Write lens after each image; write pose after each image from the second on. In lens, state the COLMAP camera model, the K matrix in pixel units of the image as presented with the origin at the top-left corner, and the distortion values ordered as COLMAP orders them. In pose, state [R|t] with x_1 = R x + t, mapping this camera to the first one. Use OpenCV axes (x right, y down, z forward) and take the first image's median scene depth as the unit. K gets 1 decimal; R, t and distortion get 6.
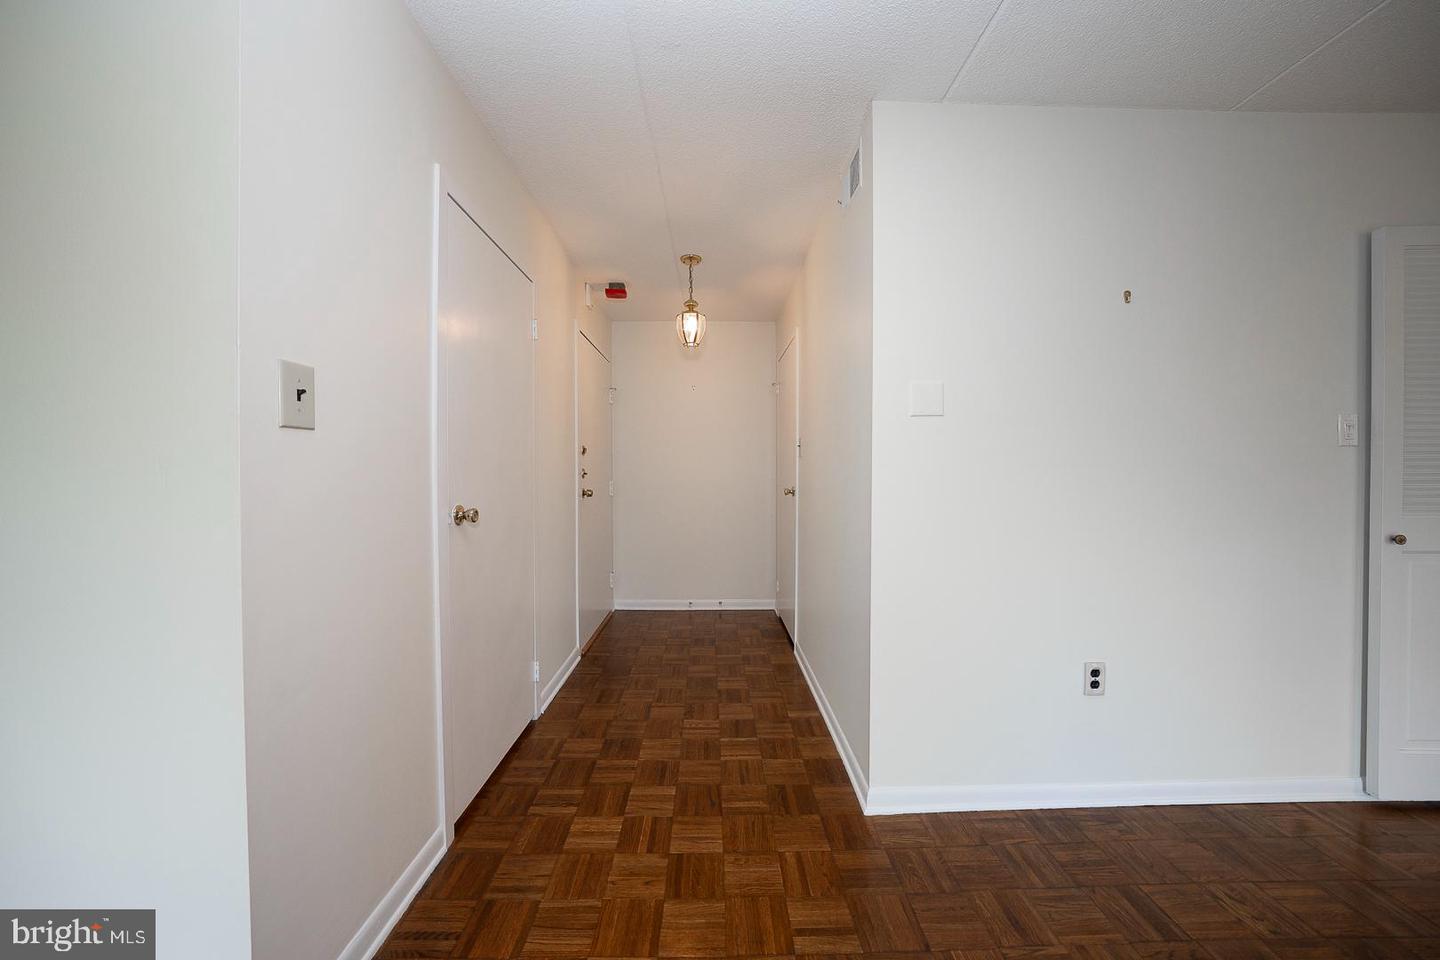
lens RADIAL K [[495.5, 0, 719.7], [0, 495.5, 473.7], [0, 0, 1]] dist [-0.020716, 0.000204]
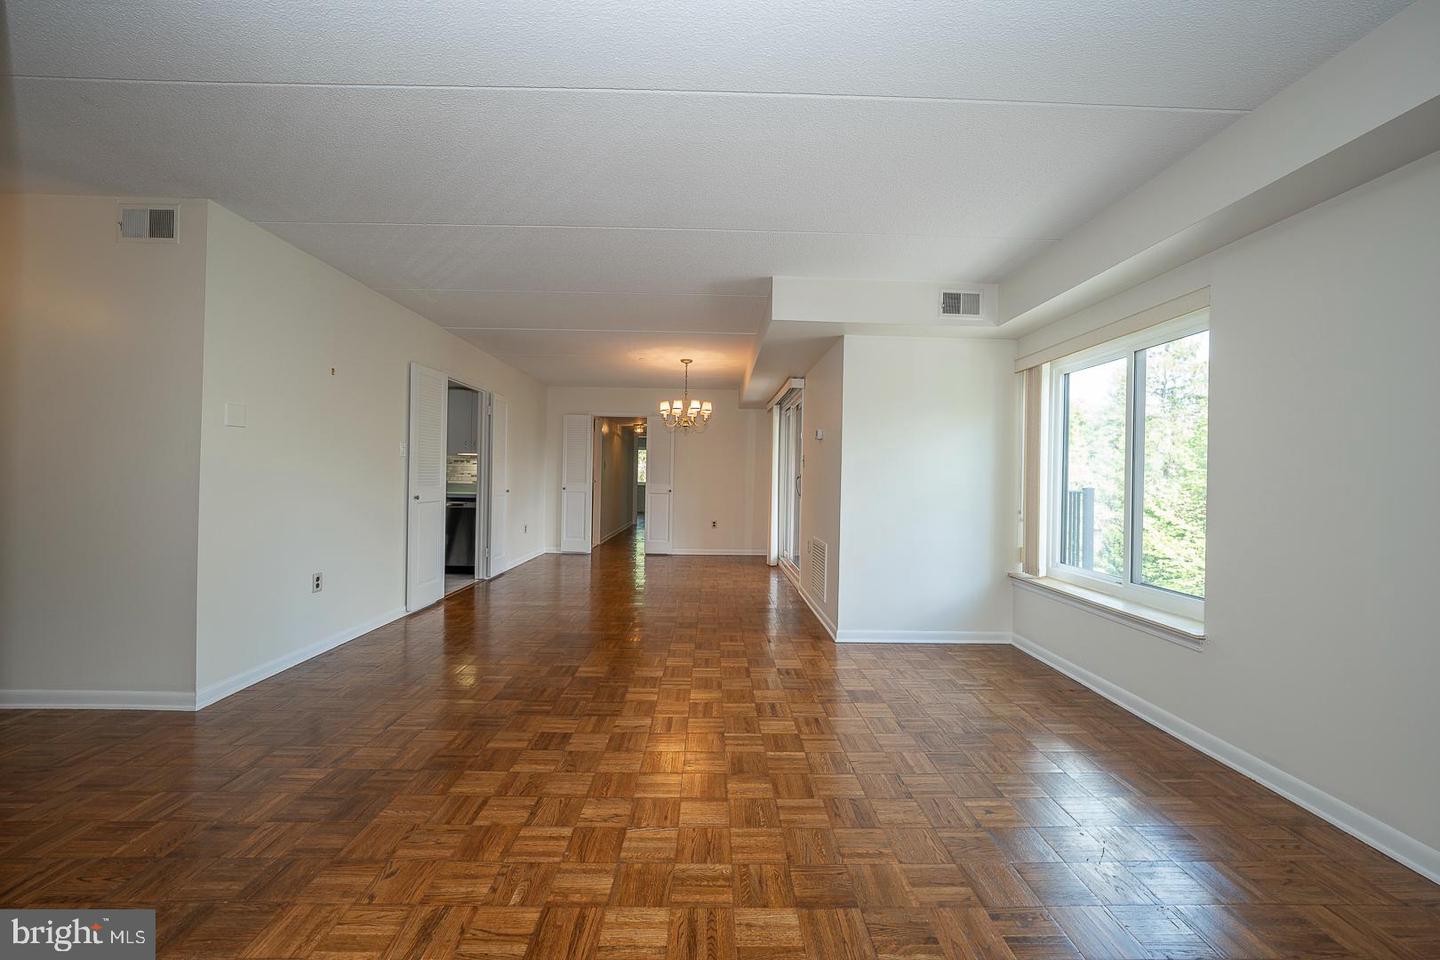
lens RADIAL K [[571.3, 0, 720.0], [0, 571.3, 480.0], [0, 0, 1]] dist [0.000323, 0.000058]
pose [[0.003159, -0.004510, 0.999985, -1.330262], [-0.014297, 0.999887, 0.004555, 0.016707], [-0.999893, -0.014311, 0.003094, -0.481200]]
